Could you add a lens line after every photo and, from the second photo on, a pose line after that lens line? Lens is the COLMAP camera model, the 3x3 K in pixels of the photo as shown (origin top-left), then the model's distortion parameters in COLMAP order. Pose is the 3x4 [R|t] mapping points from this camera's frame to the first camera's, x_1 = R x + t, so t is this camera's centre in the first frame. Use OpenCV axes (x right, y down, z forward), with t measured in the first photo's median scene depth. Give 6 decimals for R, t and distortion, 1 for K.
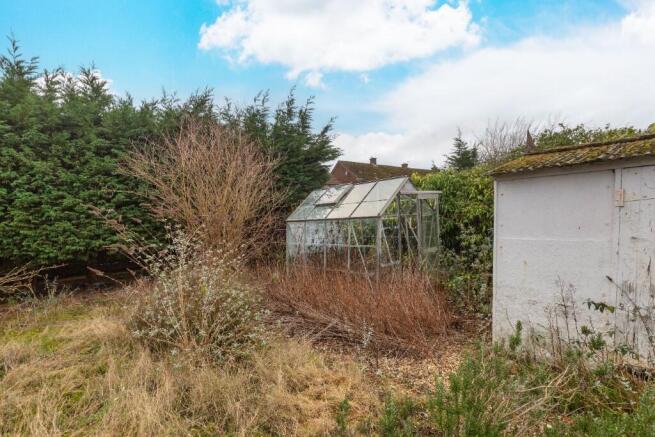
lens RADIAL K [[308.2, 0, 327.5], [0, 308.2, 218.5], [0, 0, 1]] dist [-0.000165, 0.000060]
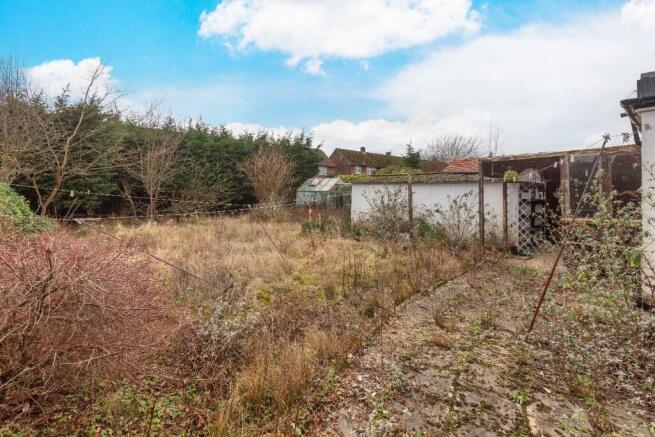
lens RADIAL K [[308.2, 0, 327.5], [0, 308.2, 218.5], [0, 0, 1]] dist [-0.000165, 0.000060]
pose [[0.996982, 0.073437, -0.025164, 0.151158], [-0.070664, 0.992729, 0.097449, -0.022040], [0.032138, -0.095377, 0.994922, -1.178792]]
